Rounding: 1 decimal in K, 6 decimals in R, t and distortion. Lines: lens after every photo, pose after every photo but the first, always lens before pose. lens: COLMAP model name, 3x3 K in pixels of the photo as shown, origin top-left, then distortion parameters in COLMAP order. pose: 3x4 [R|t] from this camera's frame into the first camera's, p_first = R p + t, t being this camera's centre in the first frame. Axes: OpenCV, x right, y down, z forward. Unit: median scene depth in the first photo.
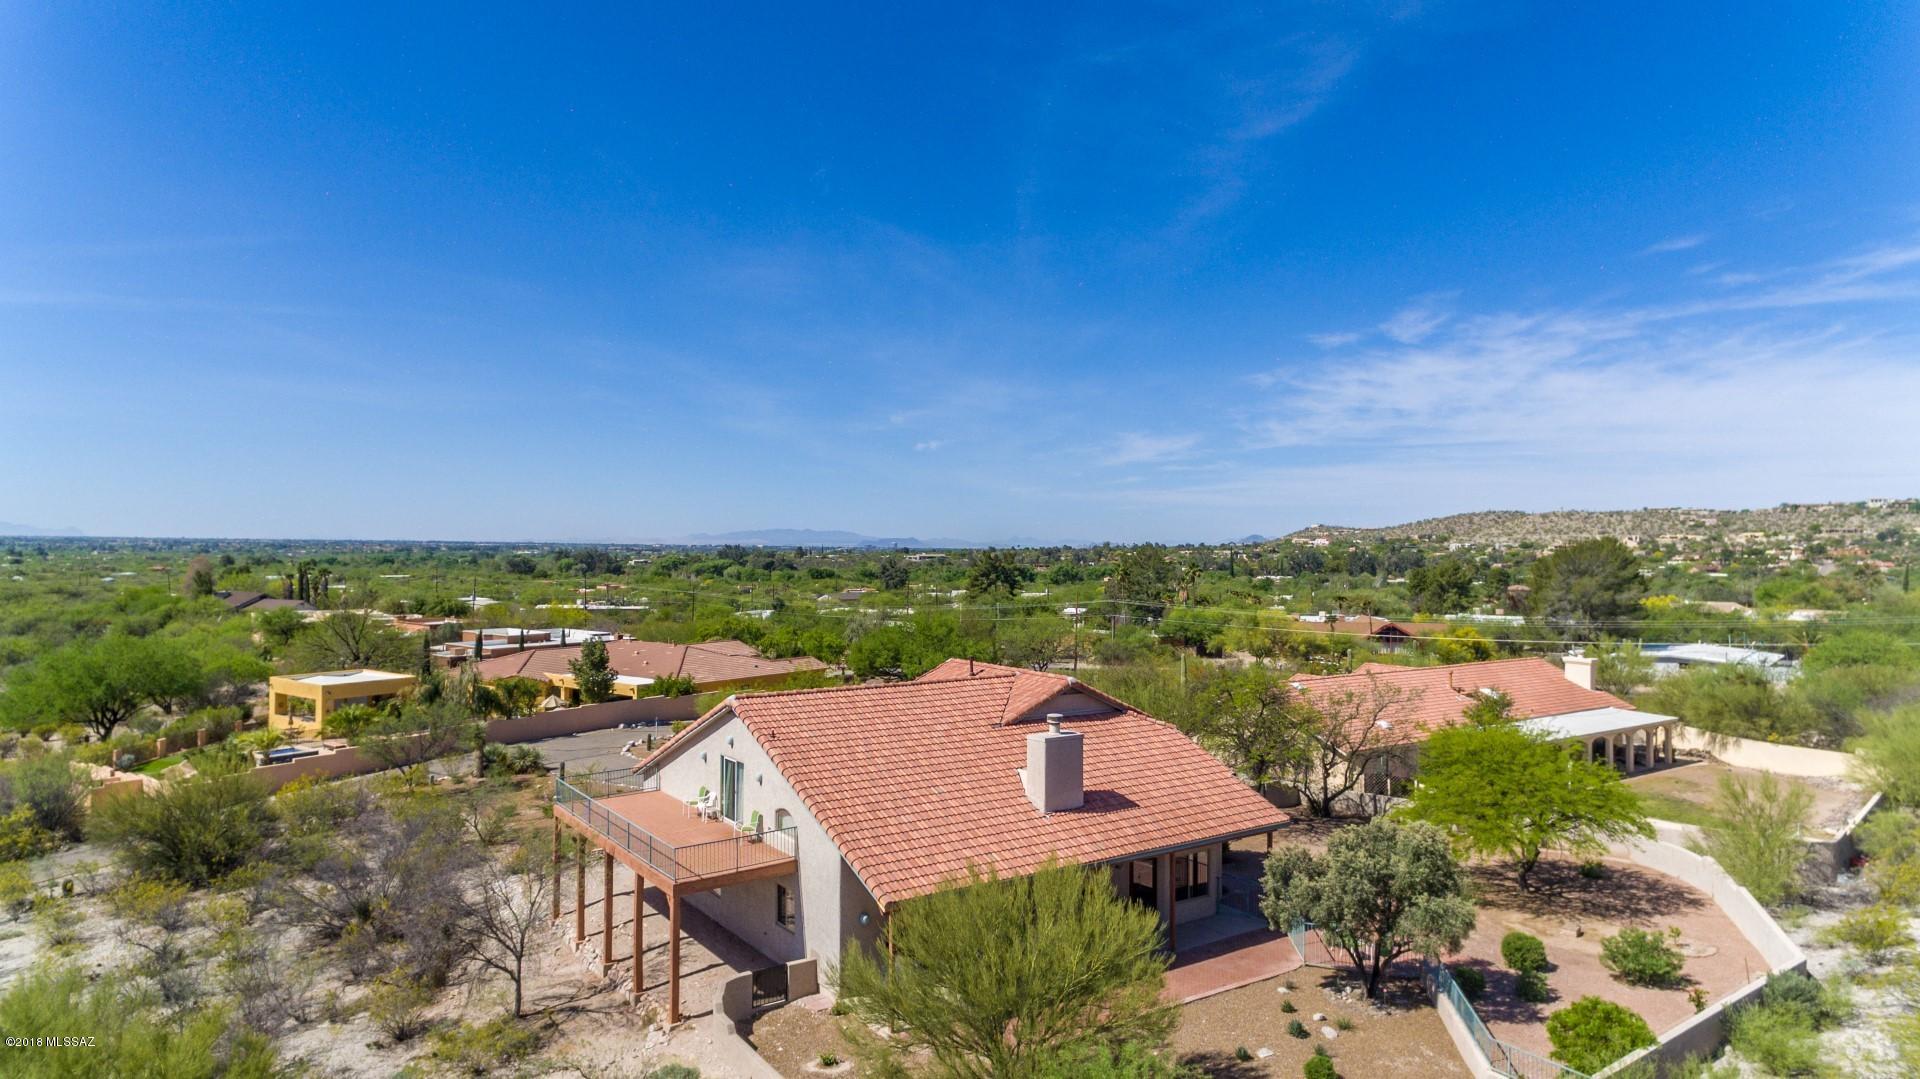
lens RADIAL K [[1153.5, 0, 959.1], [0, 1153.5, 662.2], [0, 0, 1]] dist [0.002579, -0.000671]
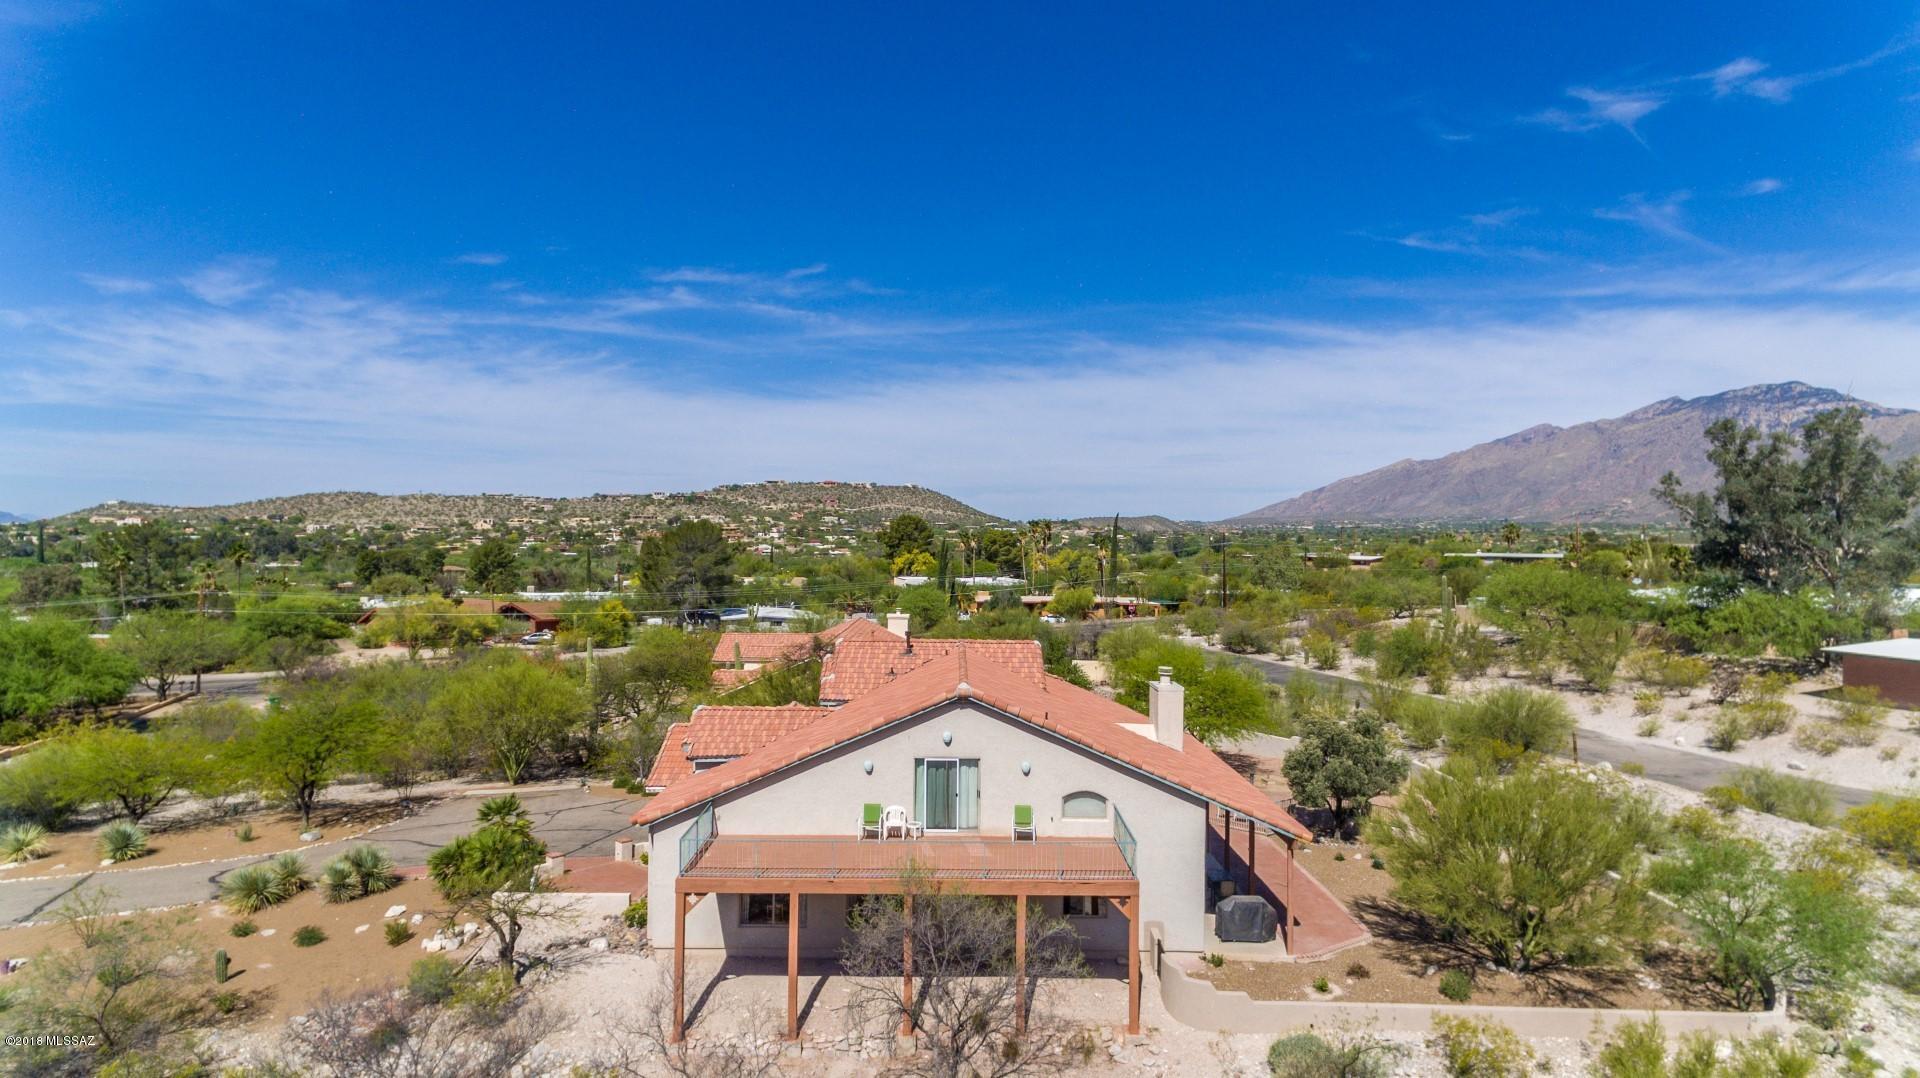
lens RADIAL K [[1153.5, 0, 957.1], [0, 1153.5, 537.1], [0, 0, 1]] dist [0.020190, -0.002796]
pose [[0.525603, -0.000979, 0.850729, -0.088066], [0.080580, 0.995561, -0.048639, -0.003581], [-0.846905, 0.094117, 0.523349, 0.049924]]
